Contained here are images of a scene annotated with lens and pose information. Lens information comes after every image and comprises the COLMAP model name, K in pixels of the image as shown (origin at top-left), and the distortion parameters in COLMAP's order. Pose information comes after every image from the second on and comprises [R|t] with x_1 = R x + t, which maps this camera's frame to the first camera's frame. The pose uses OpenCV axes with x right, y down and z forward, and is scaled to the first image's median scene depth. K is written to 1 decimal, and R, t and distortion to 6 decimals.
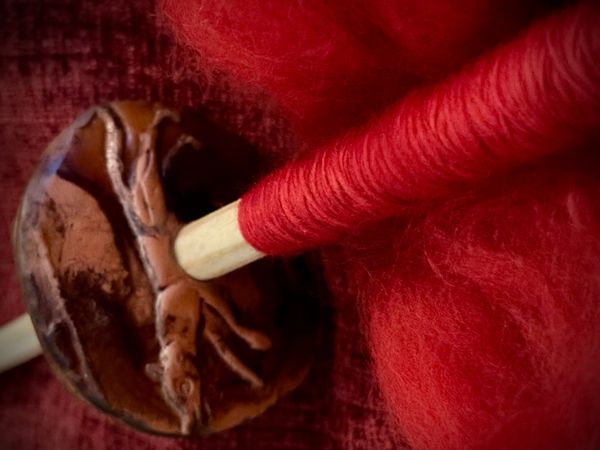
lens RADIAL K [[1534.8, 0, 285.2], [0, 1534.8, 257.0], [0, 0, 1]] dist [0.475914, 0.000000]
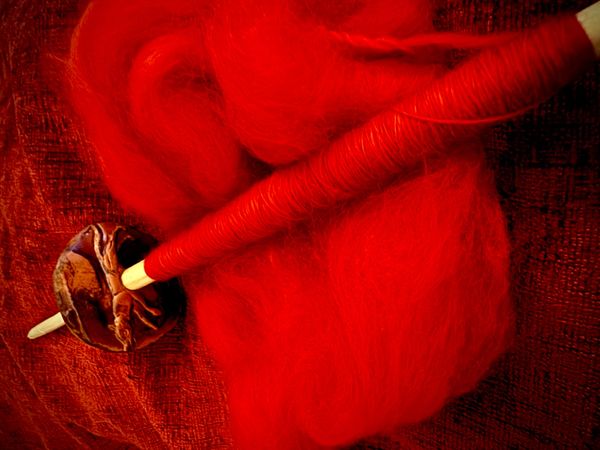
lens RADIAL K [[419.9, 0, 290.9], [0, 419.9, 232.0], [0, 0, 1]] dist [0.000929, 0.000409]
pose [[0.970753, -0.013488, 0.239701, 0.037892], [0.036132, 0.995257, -0.090327, -0.009432], [-0.237346, 0.096346, 0.966636, 0.241634]]
